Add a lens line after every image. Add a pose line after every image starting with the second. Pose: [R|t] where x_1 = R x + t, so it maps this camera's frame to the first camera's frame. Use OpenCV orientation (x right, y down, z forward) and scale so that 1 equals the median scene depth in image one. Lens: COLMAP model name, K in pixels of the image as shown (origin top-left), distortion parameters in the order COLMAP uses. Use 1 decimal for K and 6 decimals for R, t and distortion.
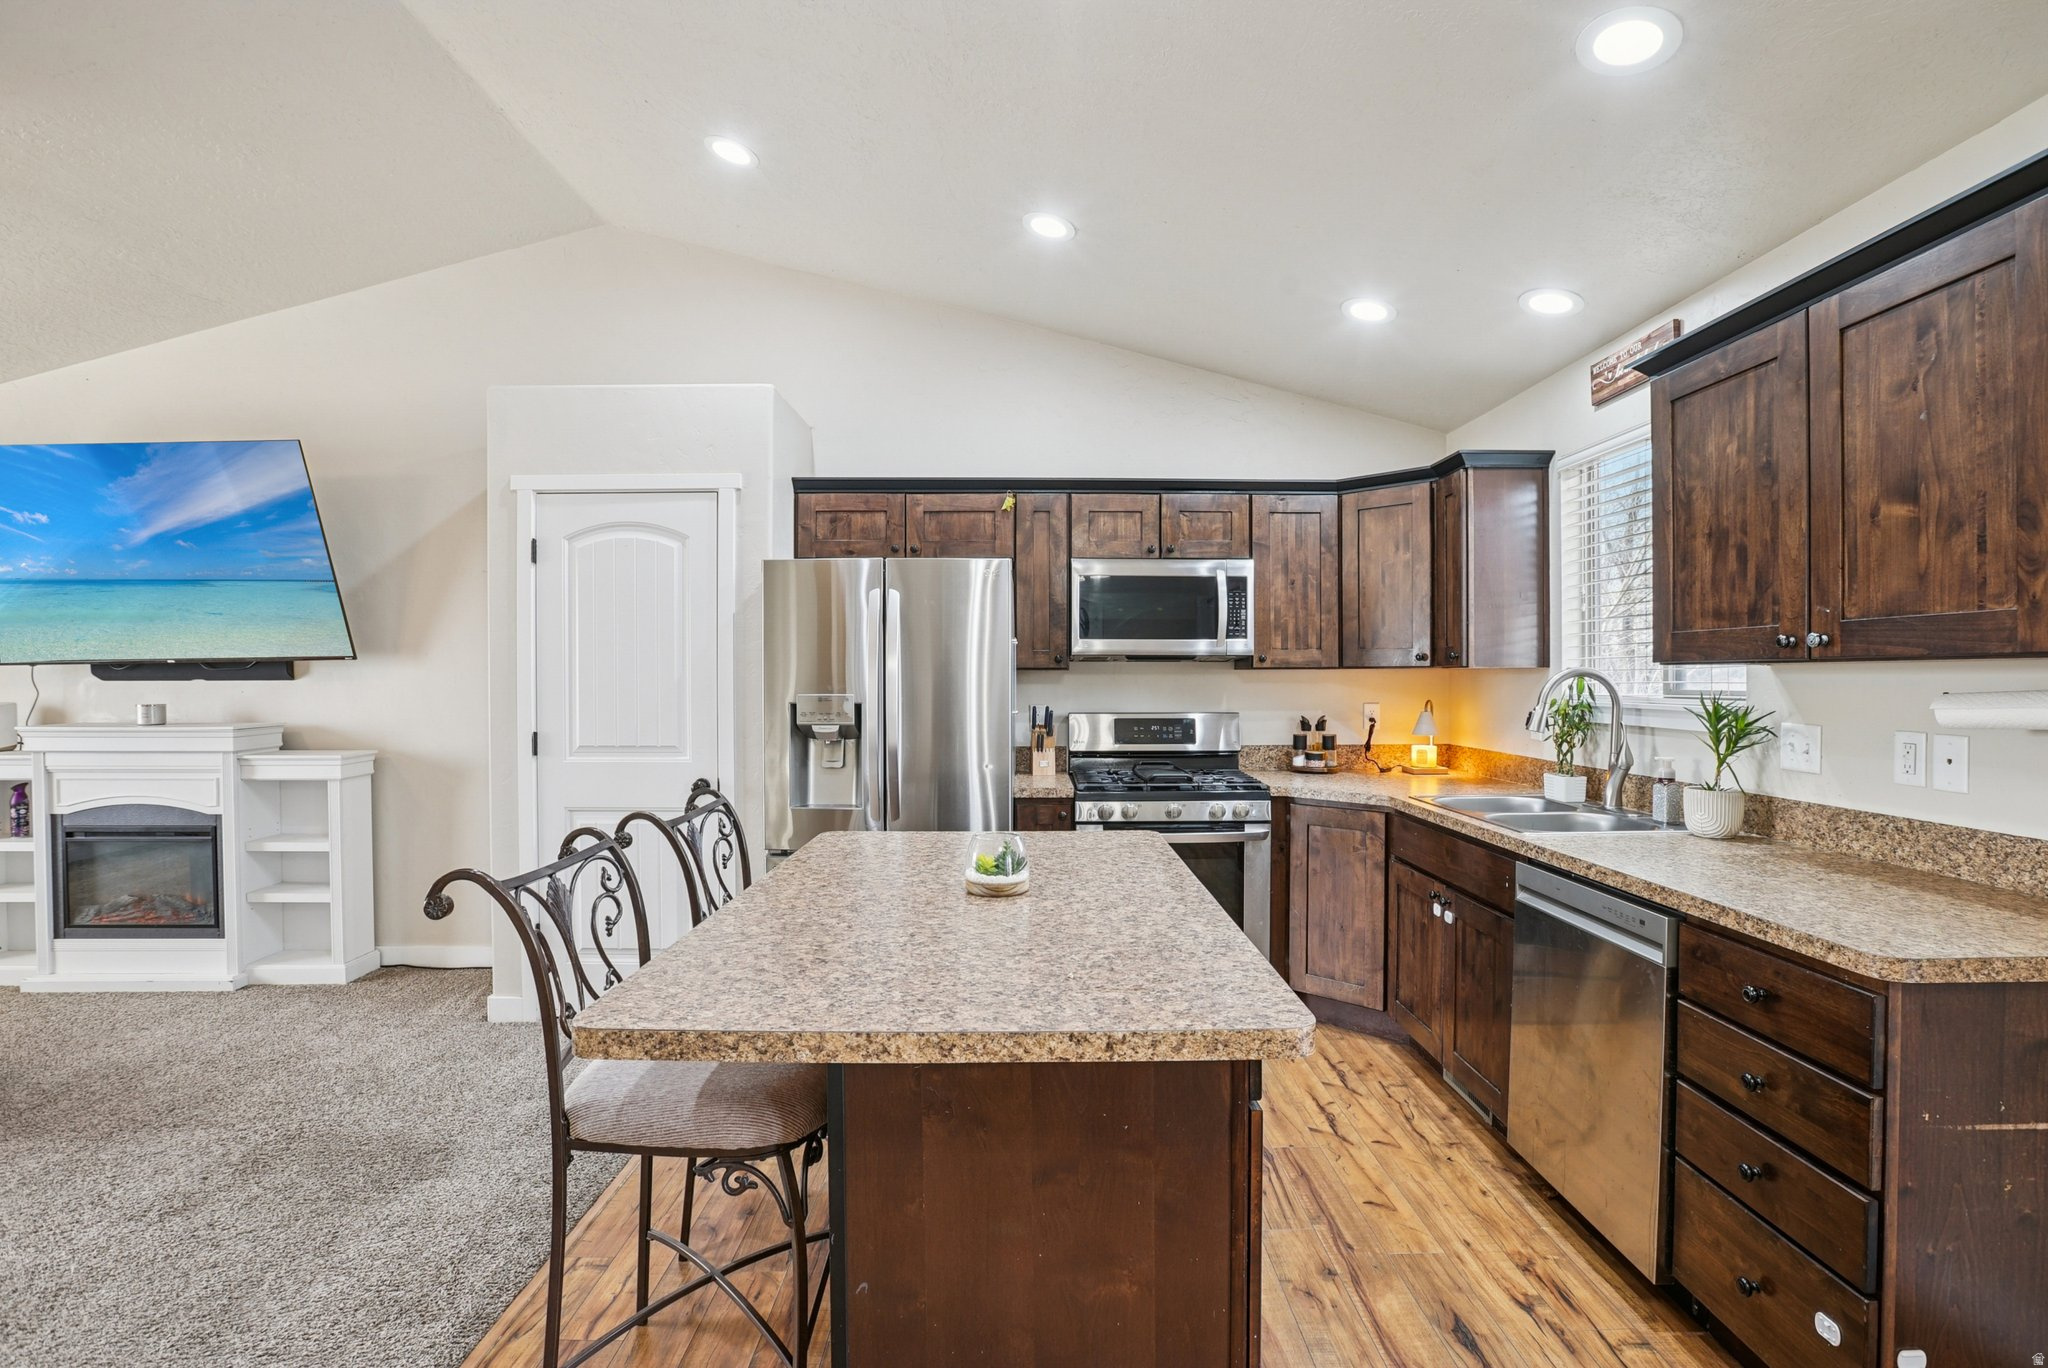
lens RADIAL K [[946.8, 0, 1037.6], [0, 946.8, 684.8], [0, 0, 1]] dist [-0.047507, 0.015278]
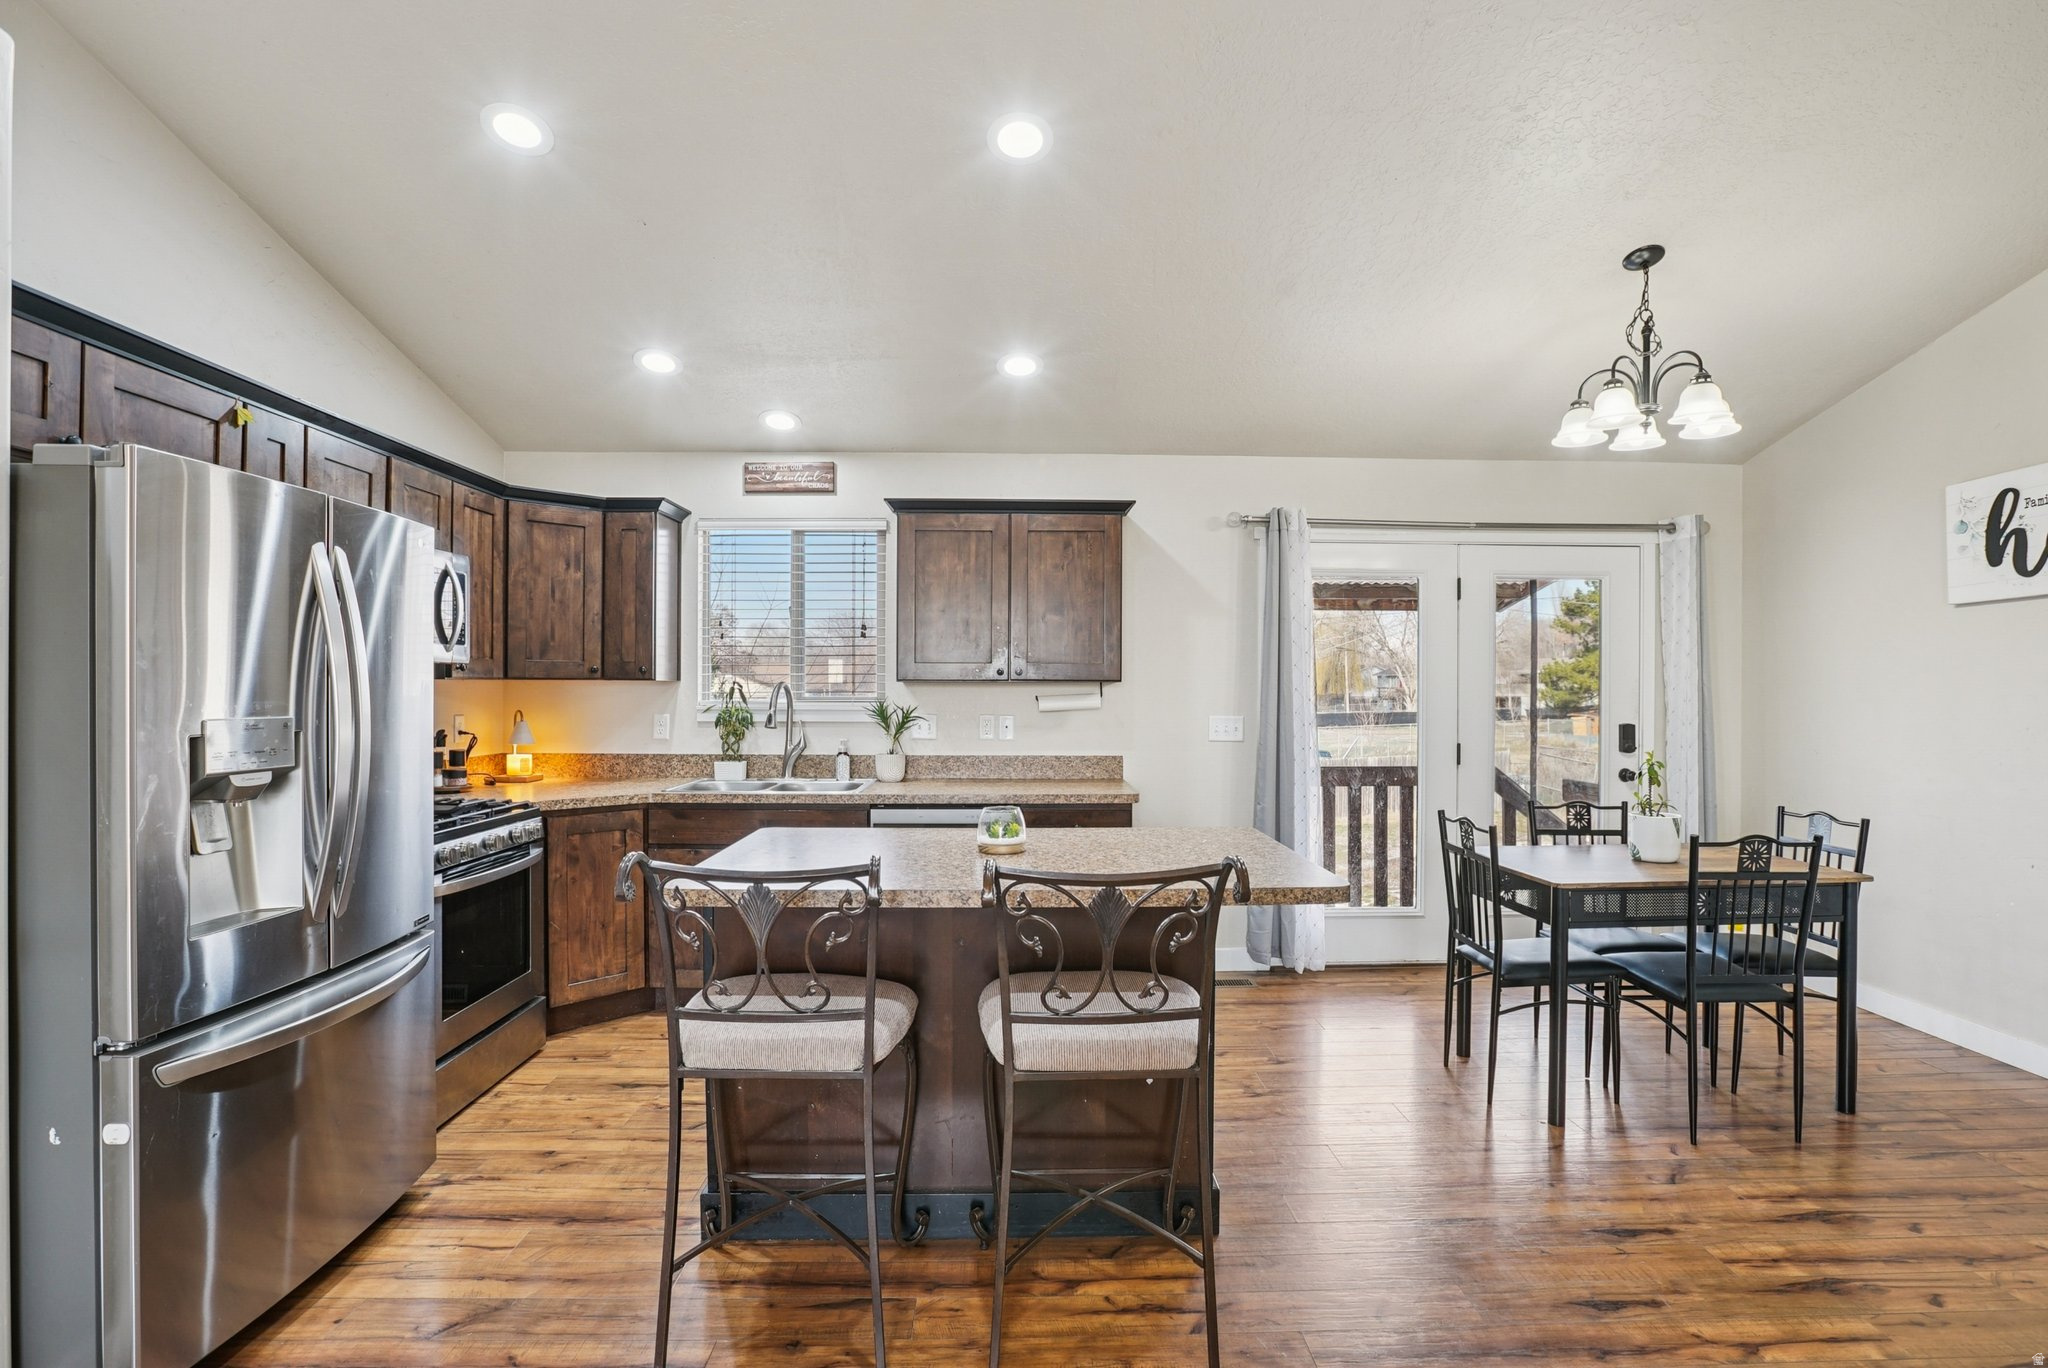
lens RADIAL K [[971.4, 0, 1029.1], [0, 971.4, 691.8], [0, 0, 1]] dist [-0.050773, 0.016661]
pose [[-0.010765, -0.001601, 0.999941, -0.695849], [0.005797, 0.999982, 0.001664, -0.002535], [-0.999925, 0.005815, -0.010756, 0.490610]]
